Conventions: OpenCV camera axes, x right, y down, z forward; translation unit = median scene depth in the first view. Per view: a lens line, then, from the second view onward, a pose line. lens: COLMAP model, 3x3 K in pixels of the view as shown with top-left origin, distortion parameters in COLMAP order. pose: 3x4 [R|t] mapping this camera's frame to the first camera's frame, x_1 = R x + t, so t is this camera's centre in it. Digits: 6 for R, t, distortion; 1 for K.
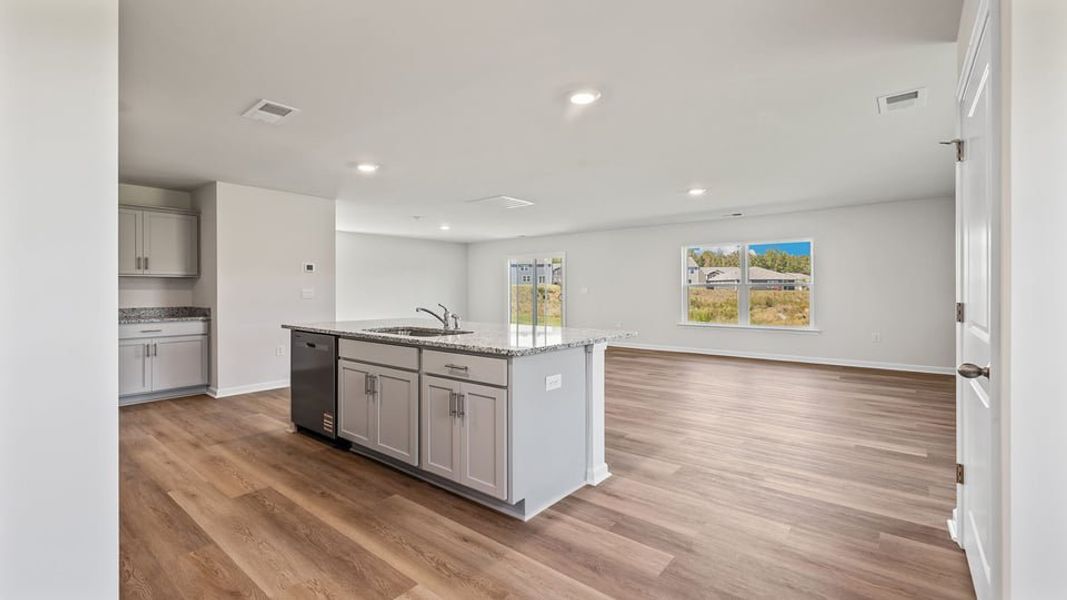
lens RADIAL K [[451.3, 0, 533.8], [0, 451.3, 289.5], [0, 0, 1]] dist [0.003943, 0.000247]
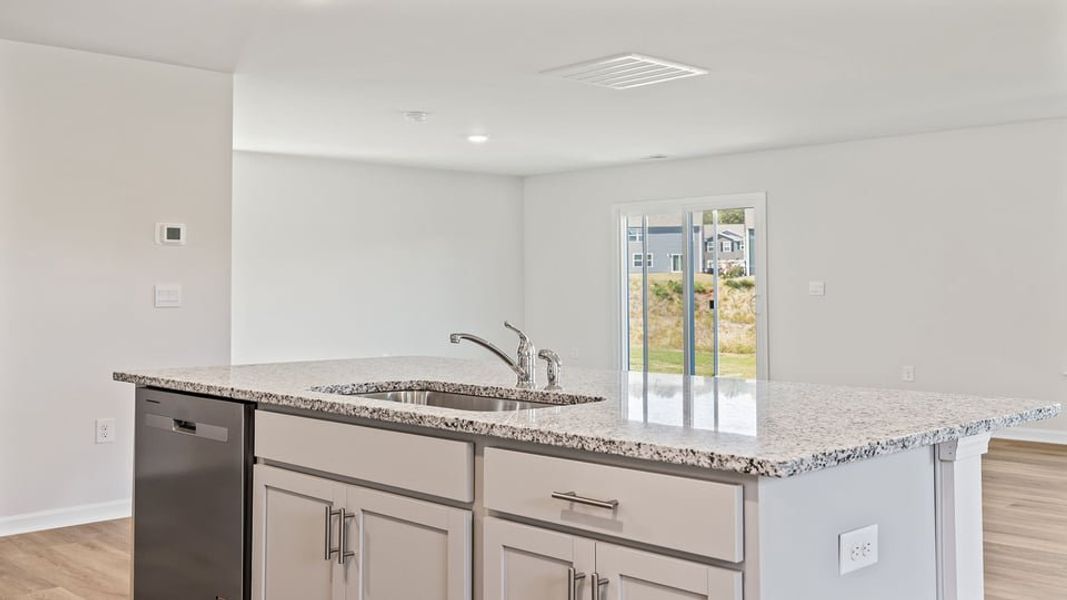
lens RADIAL K [[1038.9, 0, 542.1], [0, 1038.9, 269.0], [0, 0, 1]] dist [-0.001151, 0.000000]
pose [[0.993968, -0.003904, -0.109602, -0.080356], [0.002056, 0.999854, -0.016964, 0.001800], [0.109652, 0.016636, 0.993831, 0.123979]]
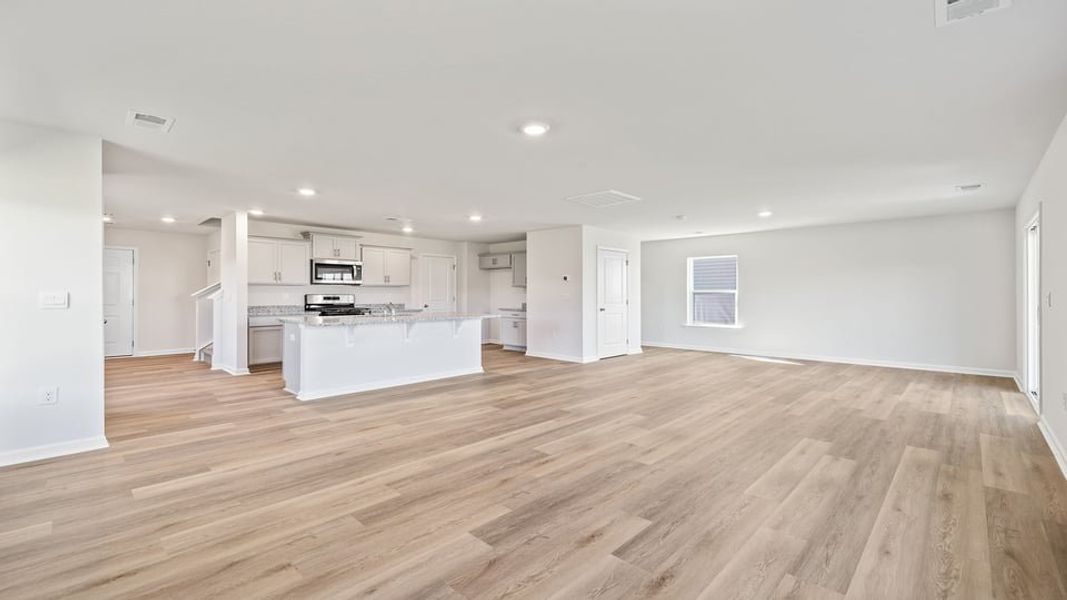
lens RADIAL K [[454.5, 0, 529.7], [0, 454.5, 296.6], [0, 0, 1]] dist [0.000986, 0.000876]
pose [[-0.084914, 0.009867, -0.996339, 1.519250], [-0.000306, 0.999951, 0.009929, -0.009621], [0.996388, 0.001148, -0.084907, 1.669773]]
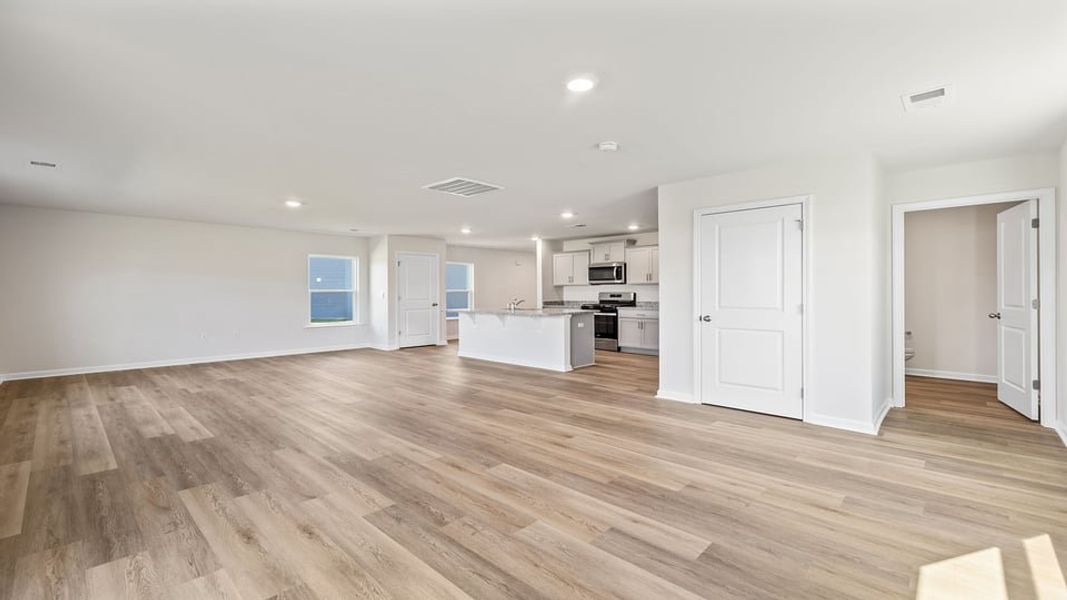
lens RADIAL K [[454.5, 0, 526.0], [0, 454.5, 296.3], [0, 0, 1]] dist [0.000986, 0.000876]
pose [[-0.996146, 0.008439, 0.087308, -0.456009], [0.009209, 0.999922, 0.008423, -0.002079], [-0.087230, 0.009194, -0.996146, 3.252101]]
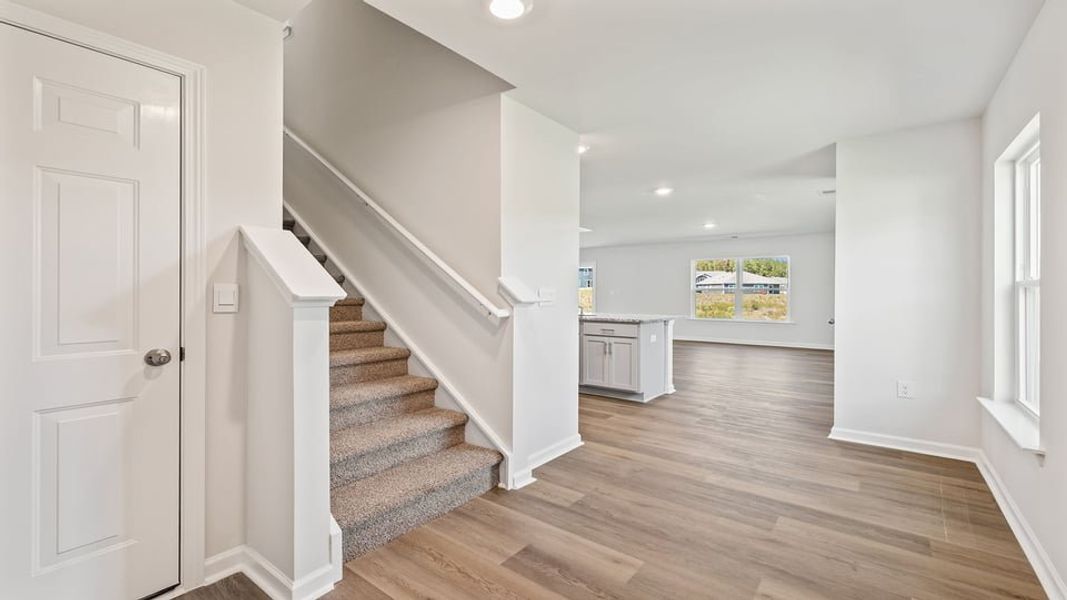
lens RADIAL K [[451.3, 0, 527.8], [0, 451.3, 296.4], [0, 0, 1]] dist [0.003943, 0.000247]
pose [[0.999888, 0.002348, 0.014802, -0.392440], [-0.002464, 0.999966, 0.007813, 0.004403], [-0.014783, -0.007848, 0.999860, -0.715773]]
